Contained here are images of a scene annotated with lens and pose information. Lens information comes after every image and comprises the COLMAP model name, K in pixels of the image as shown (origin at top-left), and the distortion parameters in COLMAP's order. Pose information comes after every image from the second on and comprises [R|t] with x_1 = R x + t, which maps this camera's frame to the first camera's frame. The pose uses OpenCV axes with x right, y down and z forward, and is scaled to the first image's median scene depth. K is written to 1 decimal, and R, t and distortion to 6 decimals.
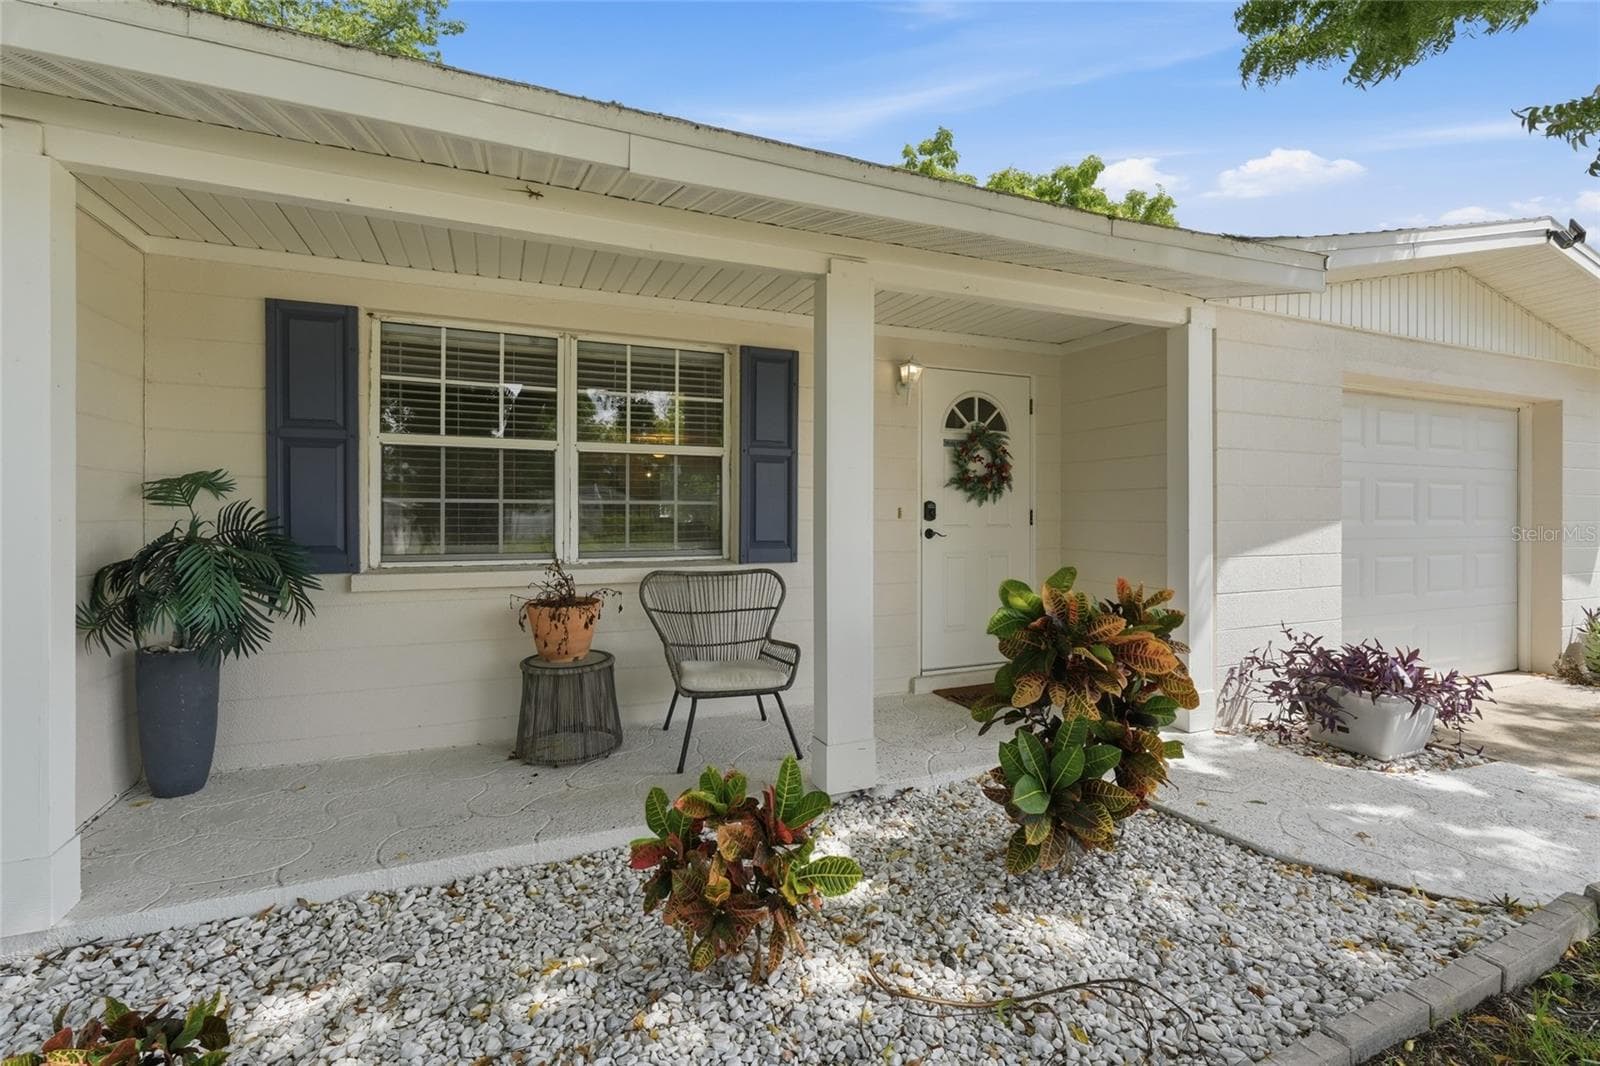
lens RADIAL K [[706.3, 0, 807.4], [0, 706.3, 521.9], [0, 0, 1]] dist [0.002313, -0.000207]
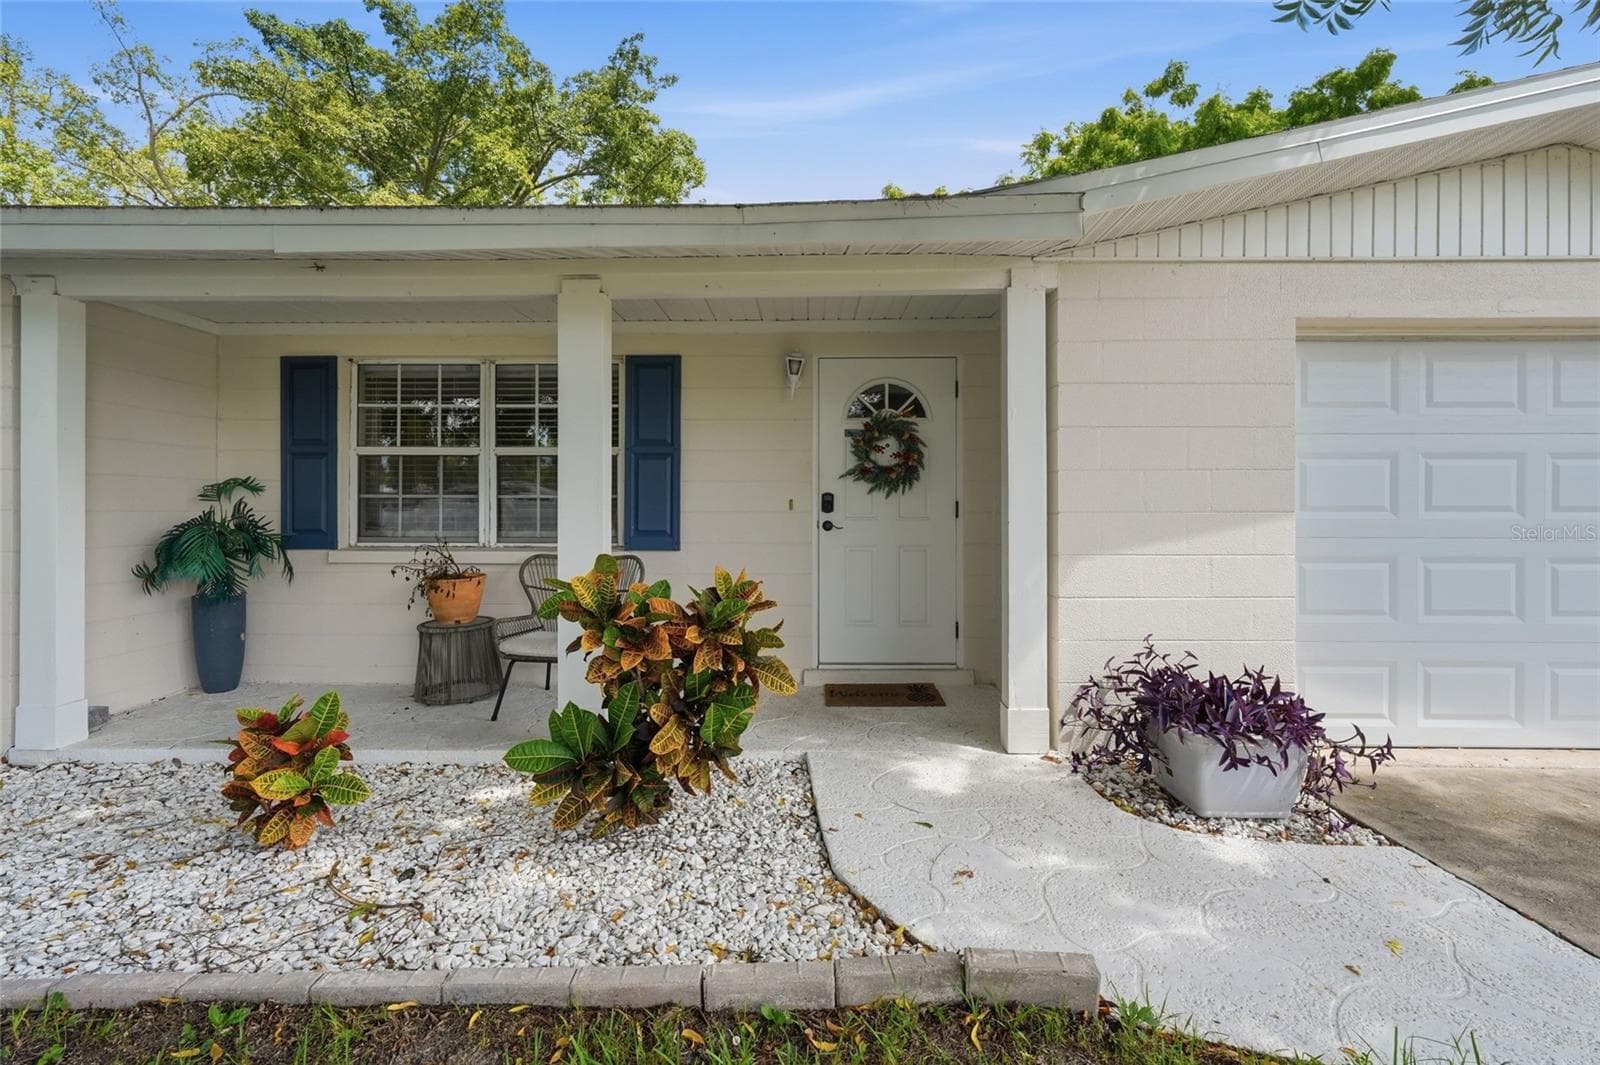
lens RADIAL K [[716.4, 0, 800.2], [0, 716.4, 519.1], [0, 0, 1]] dist [0.002374, 0.000455]
pose [[0.913044, 0.005230, -0.407827, 0.670038], [-0.004131, 0.999985, 0.003575, 0.004498], [0.407840, -0.001579, 0.913052, 0.081704]]
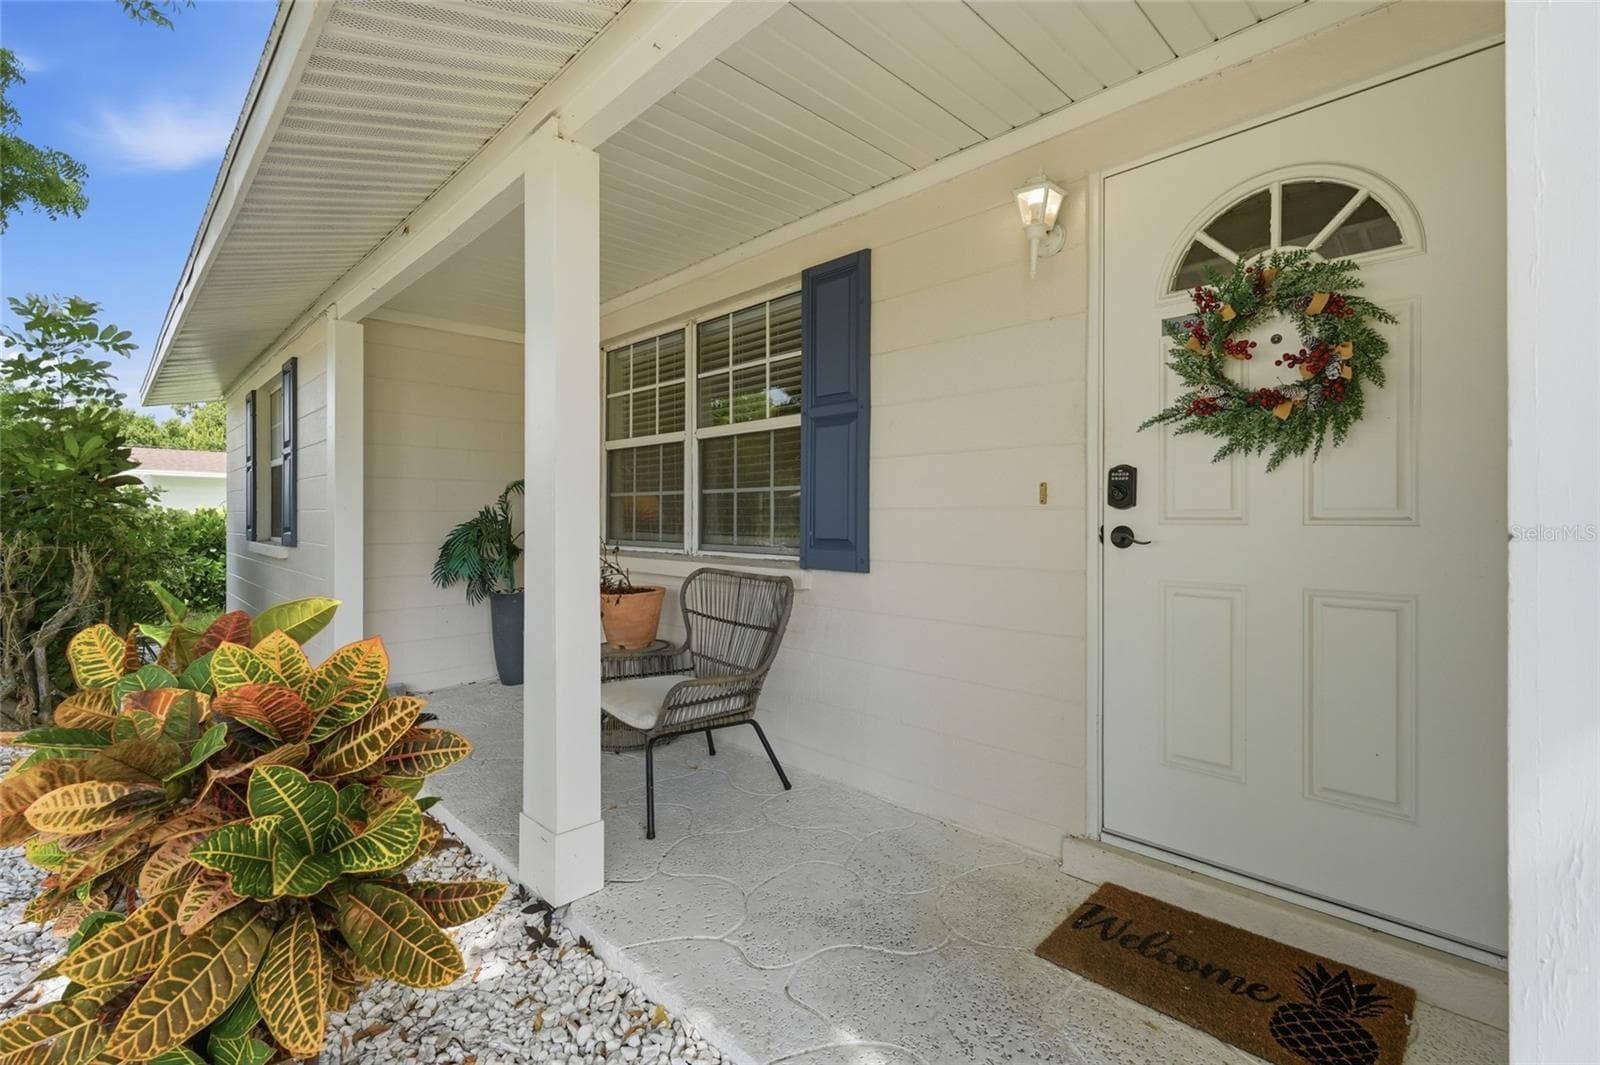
lens RADIAL K [[716.4, 0, 800.2], [0, 716.4, 519.1], [0, 0, 1]] dist [0.002374, 0.000455]
pose [[0.365225, 0.005919, -0.930900, 0.645289], [-0.003672, 0.999981, 0.004918, 0.004532], [0.930912, 0.001622, 0.365240, 0.780446]]
